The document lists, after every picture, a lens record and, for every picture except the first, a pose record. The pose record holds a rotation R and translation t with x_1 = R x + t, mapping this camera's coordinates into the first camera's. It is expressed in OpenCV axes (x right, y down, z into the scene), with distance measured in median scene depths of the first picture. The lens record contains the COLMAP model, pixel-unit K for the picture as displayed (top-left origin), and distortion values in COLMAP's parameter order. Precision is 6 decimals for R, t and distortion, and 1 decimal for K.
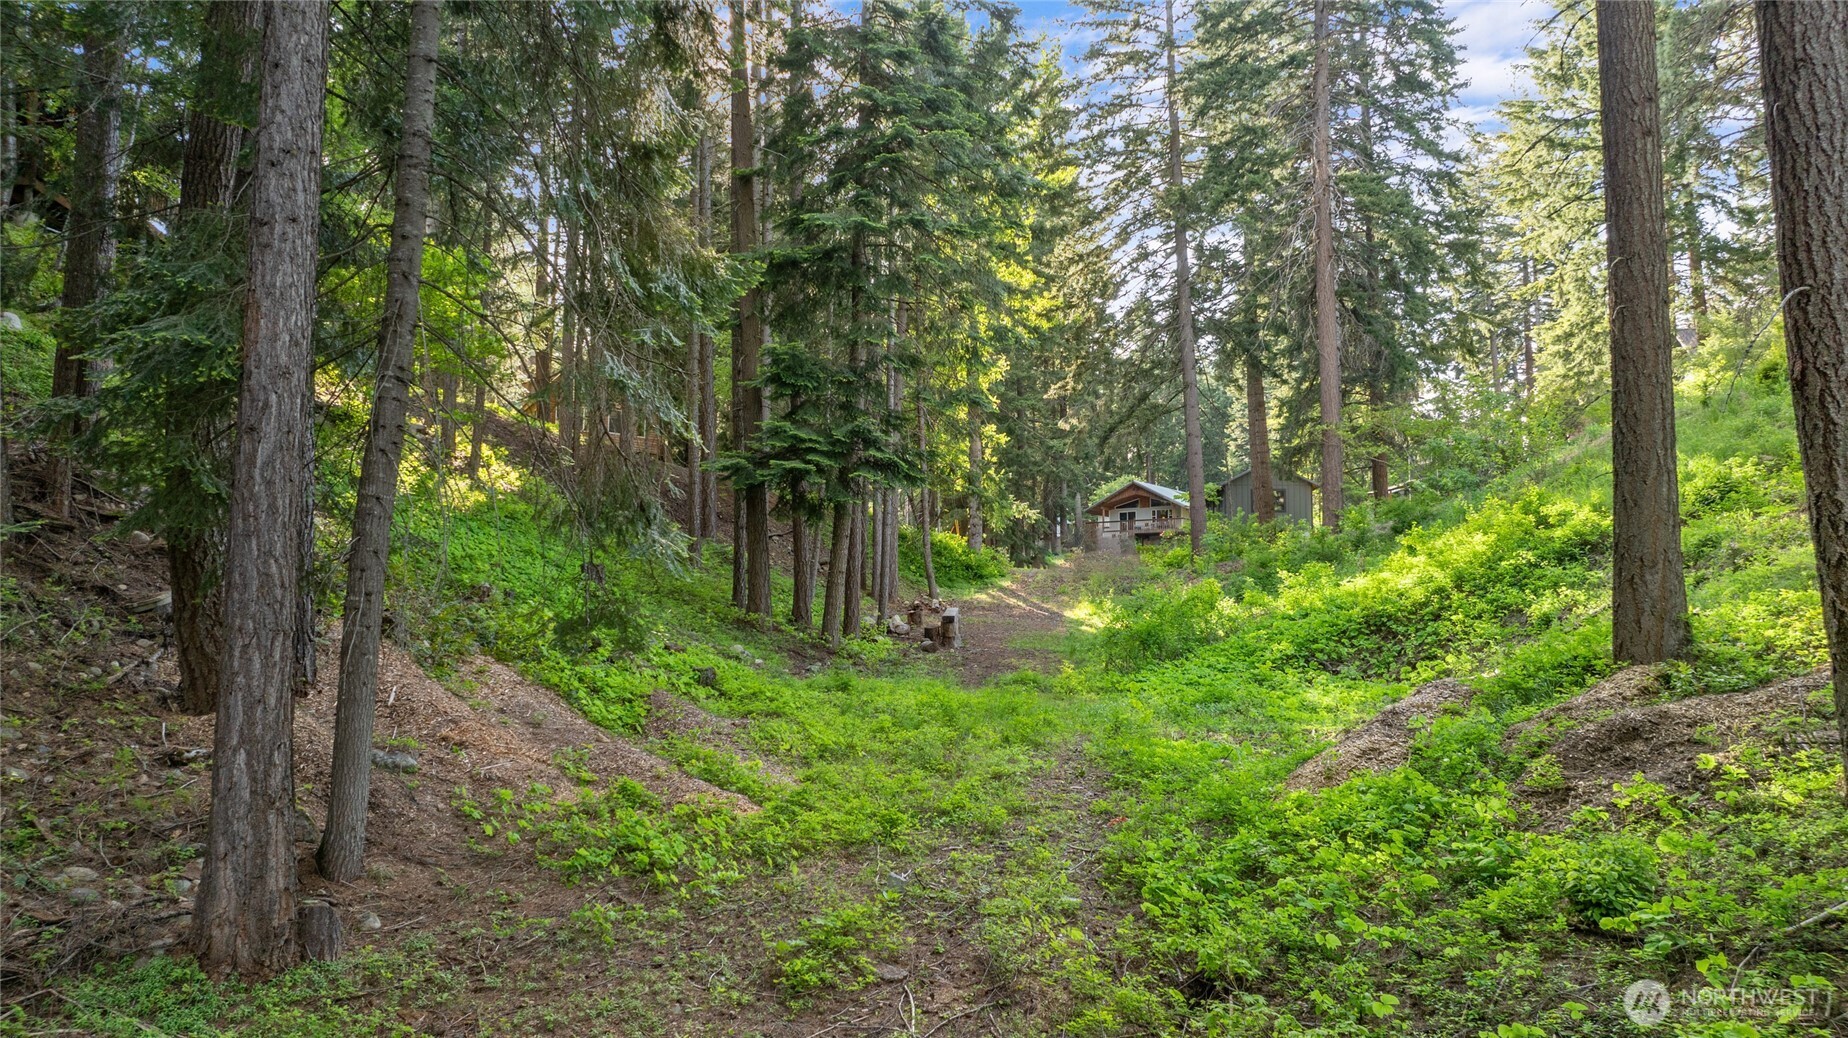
lens RADIAL K [[1300.9, 0, 929.2], [0, 1300.9, 522.3], [0, 0, 1]] dist [-0.014831, -0.008609]
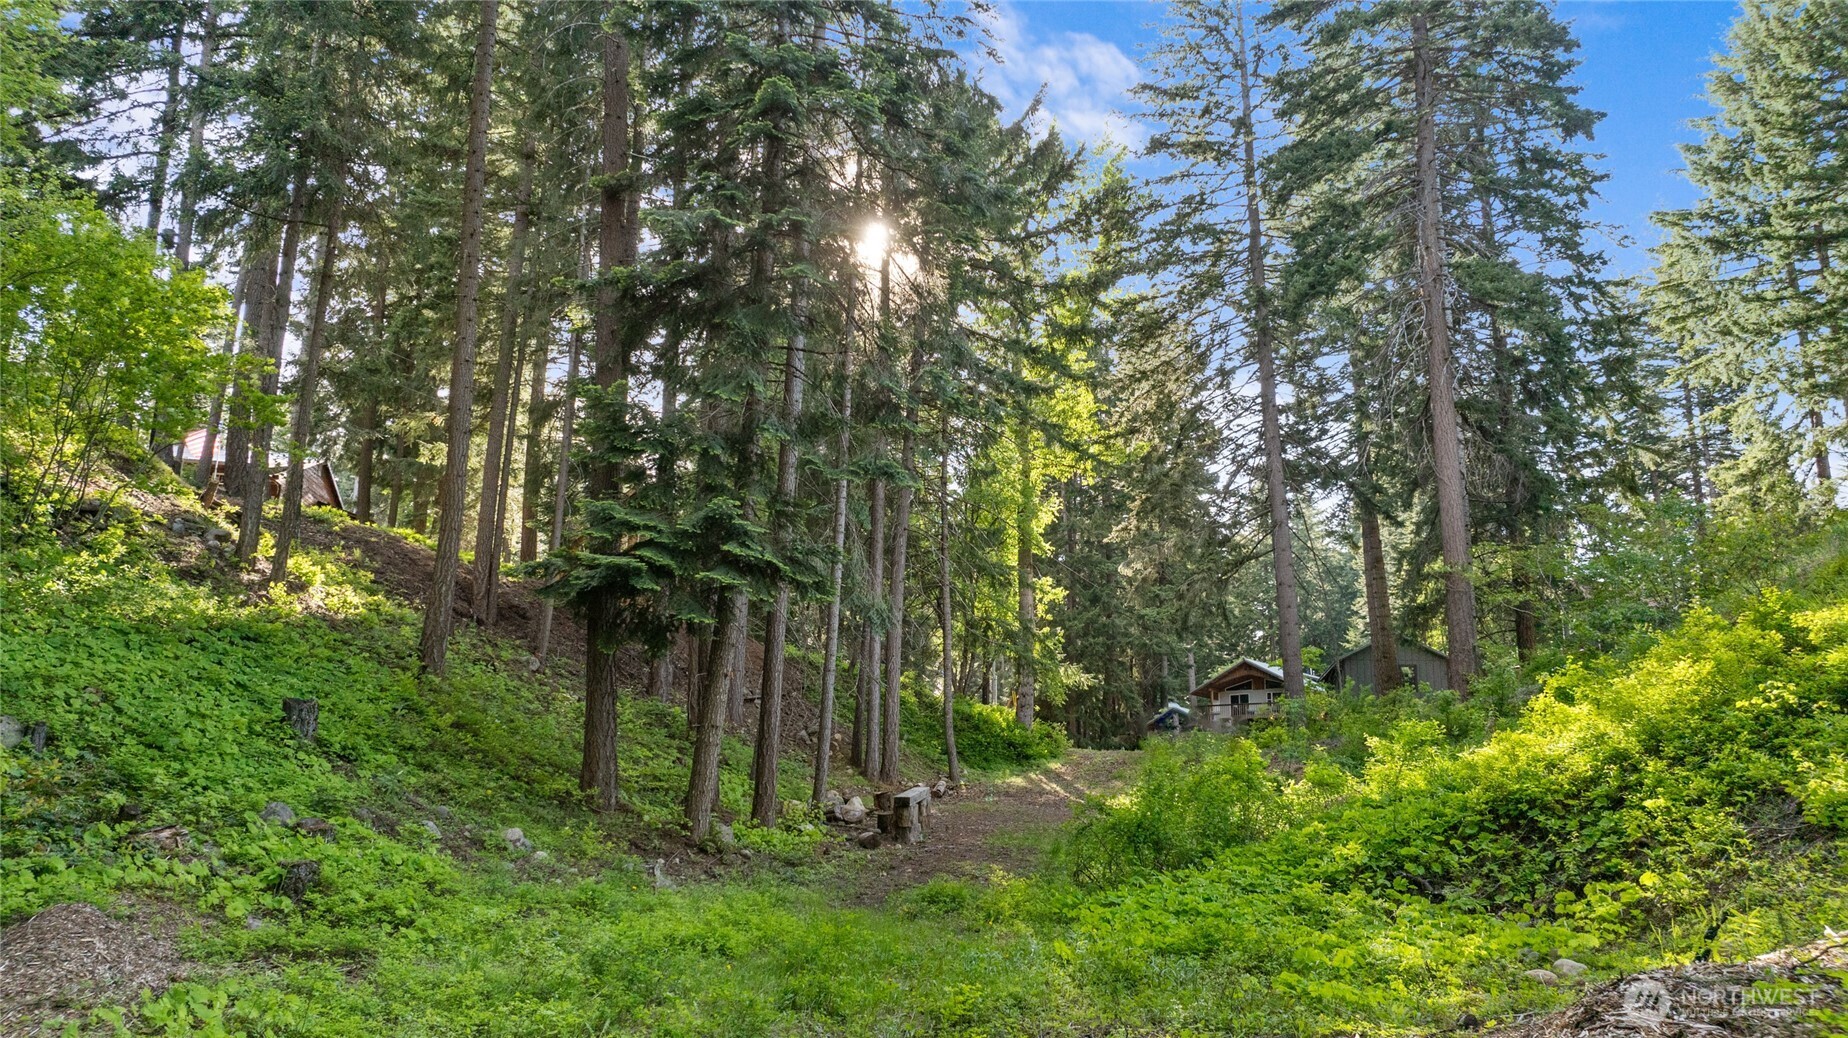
lens RADIAL K [[1304.8, 0, 929.6], [0, 1304.8, 520.1], [0, 0, 1]] dist [-0.037466, 0.043361]
pose [[0.994859, -0.001905, -0.101247, 0.120141], [-0.013120, 0.988971, -0.147525, 0.030804], [0.100412, 0.148095, 0.983863, 0.316465]]
